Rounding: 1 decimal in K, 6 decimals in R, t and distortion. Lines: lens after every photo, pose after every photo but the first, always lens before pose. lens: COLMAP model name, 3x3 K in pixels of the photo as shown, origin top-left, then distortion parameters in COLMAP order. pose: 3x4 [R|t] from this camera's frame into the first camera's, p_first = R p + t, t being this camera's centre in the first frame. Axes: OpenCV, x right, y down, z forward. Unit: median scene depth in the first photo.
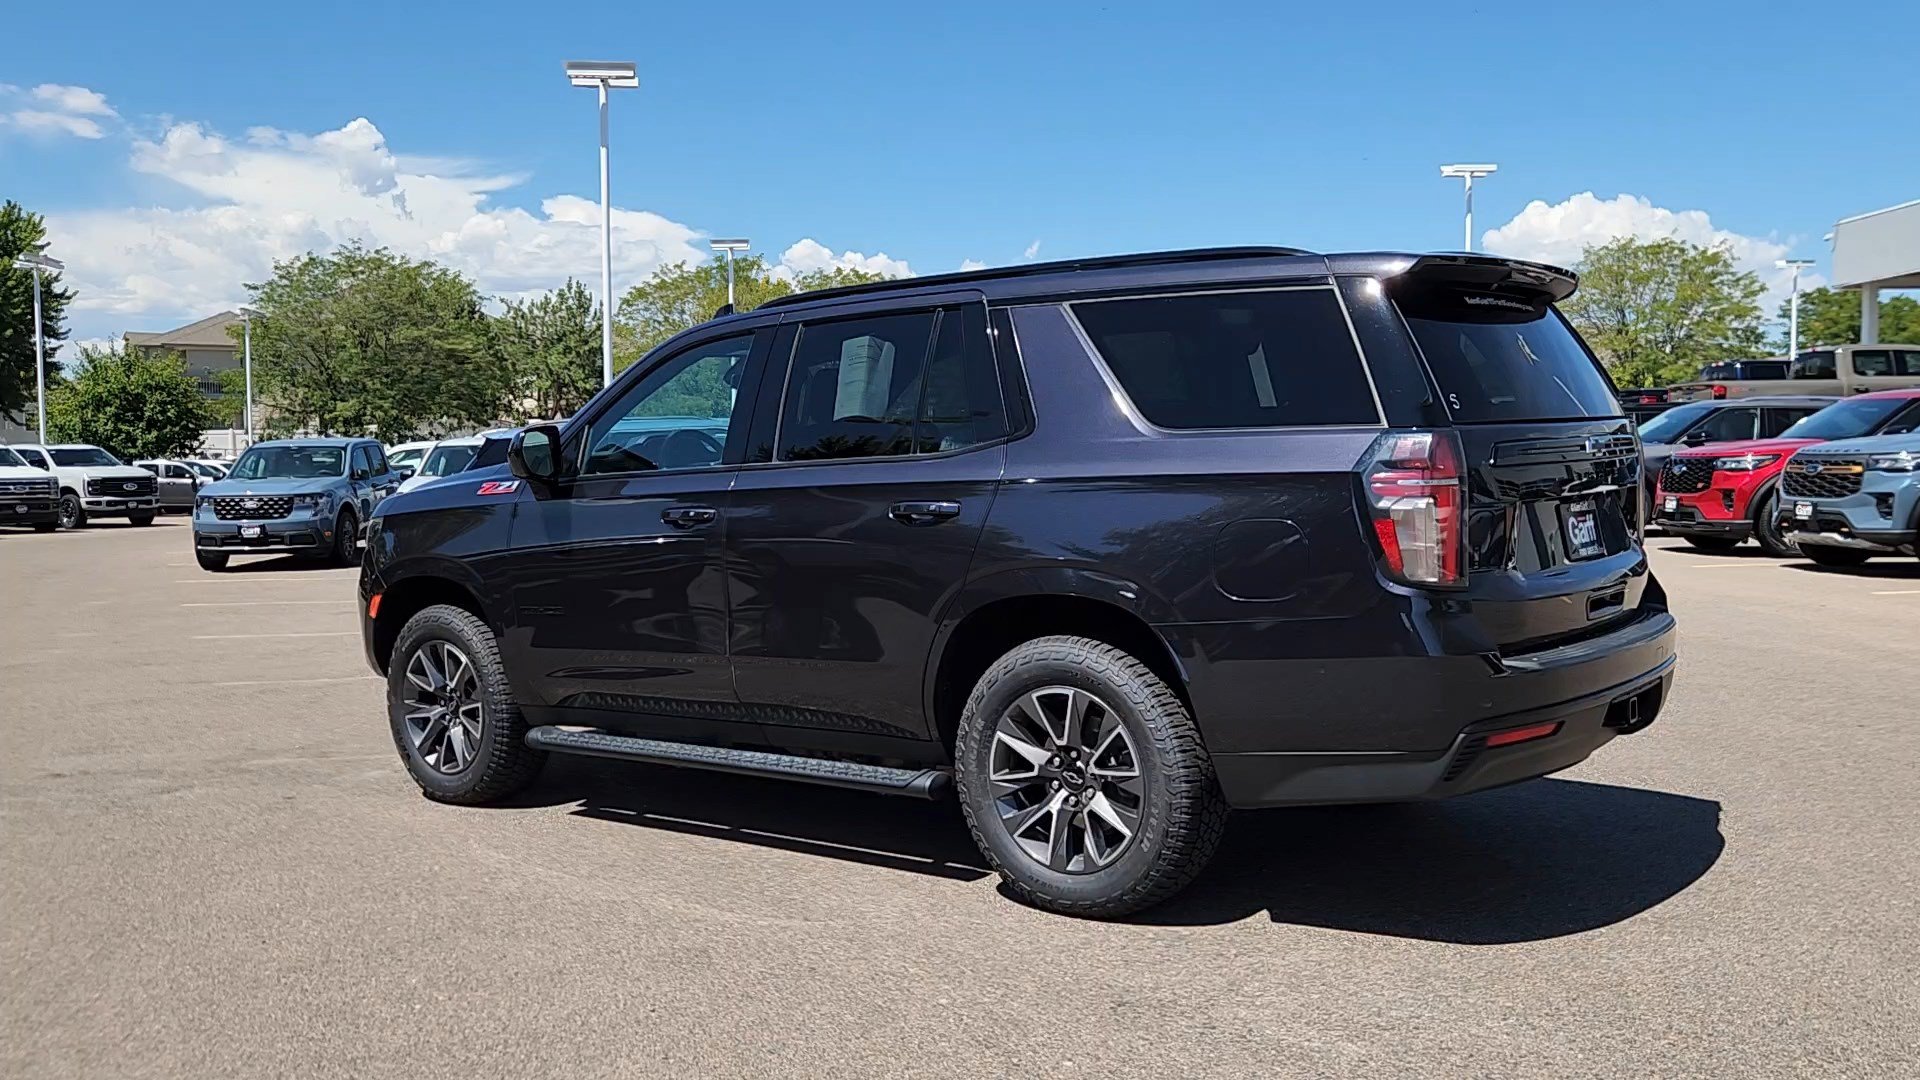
lens RADIAL K [[1626.6, 0, 945.0], [0, 1626.6, 547.8], [0, 0, 1]] dist [0.031250, -0.023431]
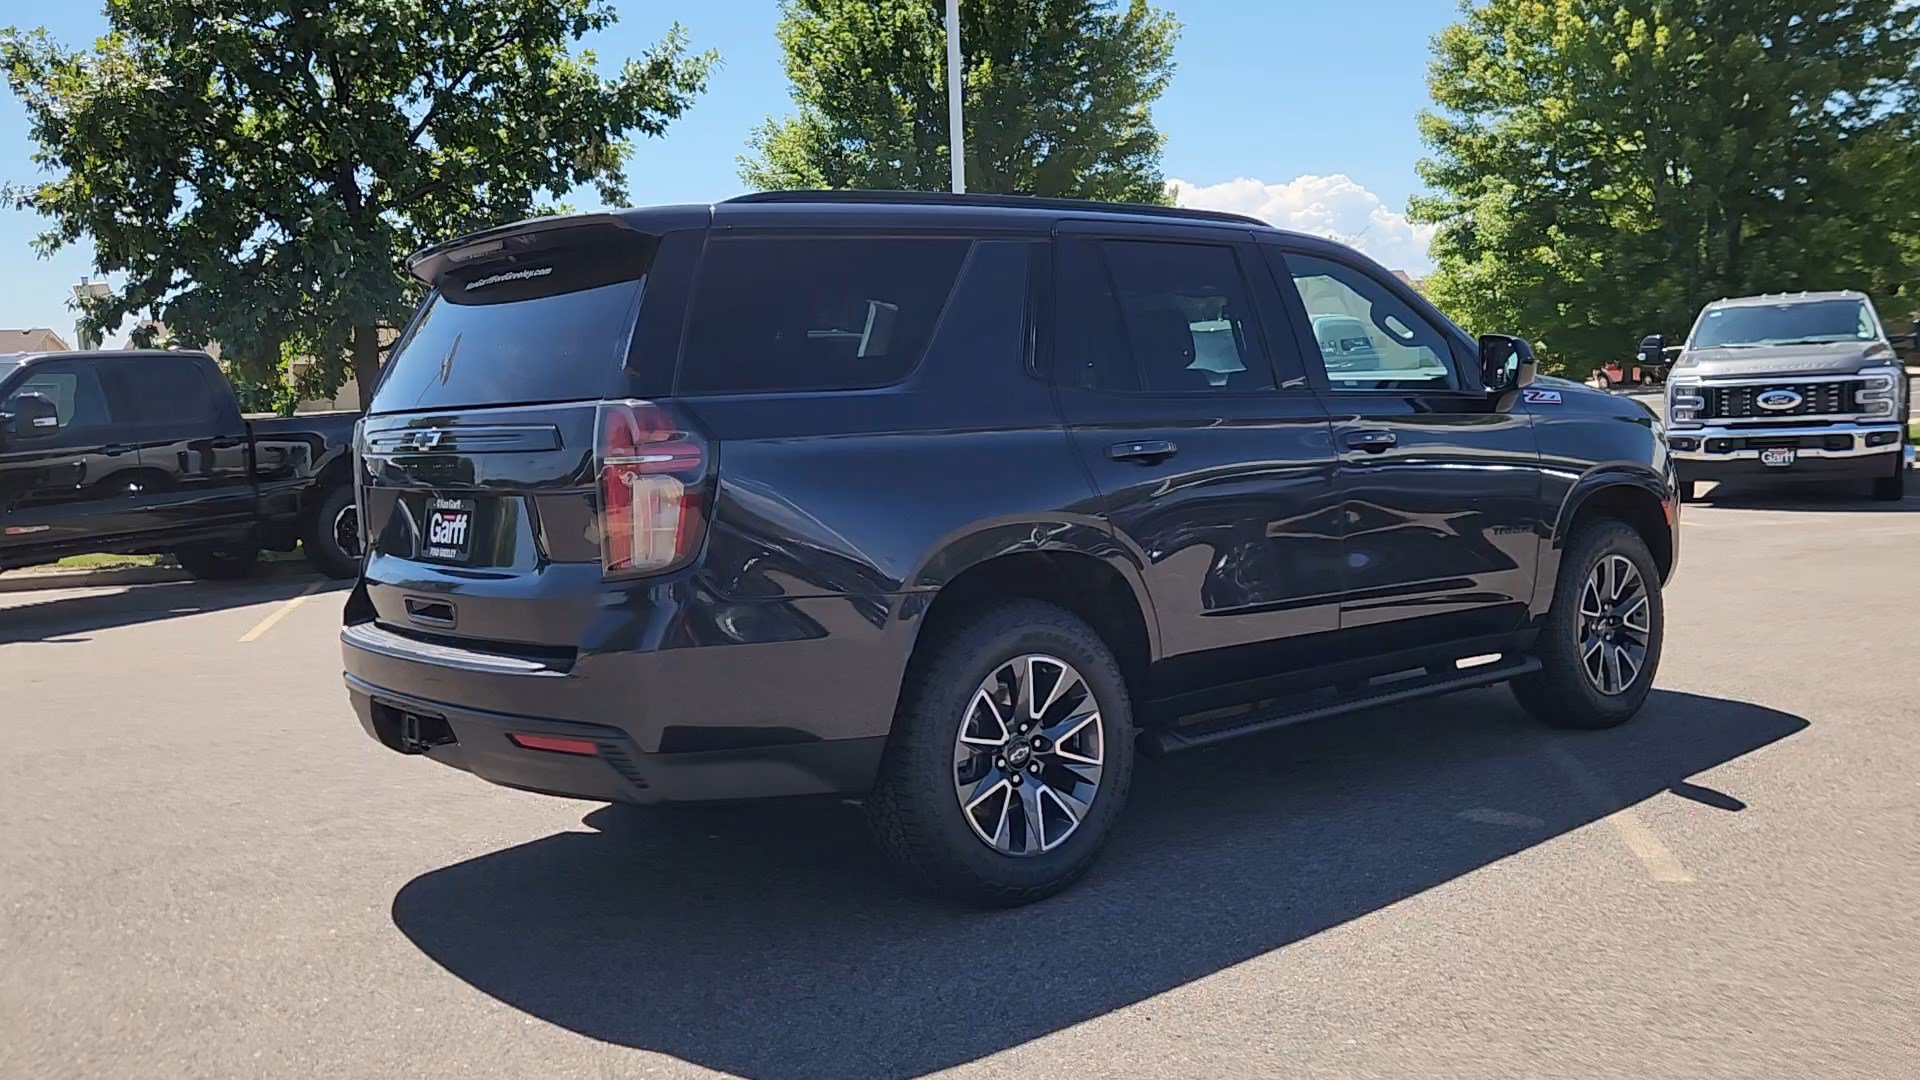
lens RADIAL K [[1627.6, 0, 943.4], [0, 1627.6, 547.4], [0, 0, 1]] dist [0.028332, -0.017110]
pose [[-0.191167, 0.124723, -0.973601, 1.195308], [-0.011911, 0.991526, 0.129358, -0.119006], [0.981485, 0.036326, -0.188062, 1.404732]]
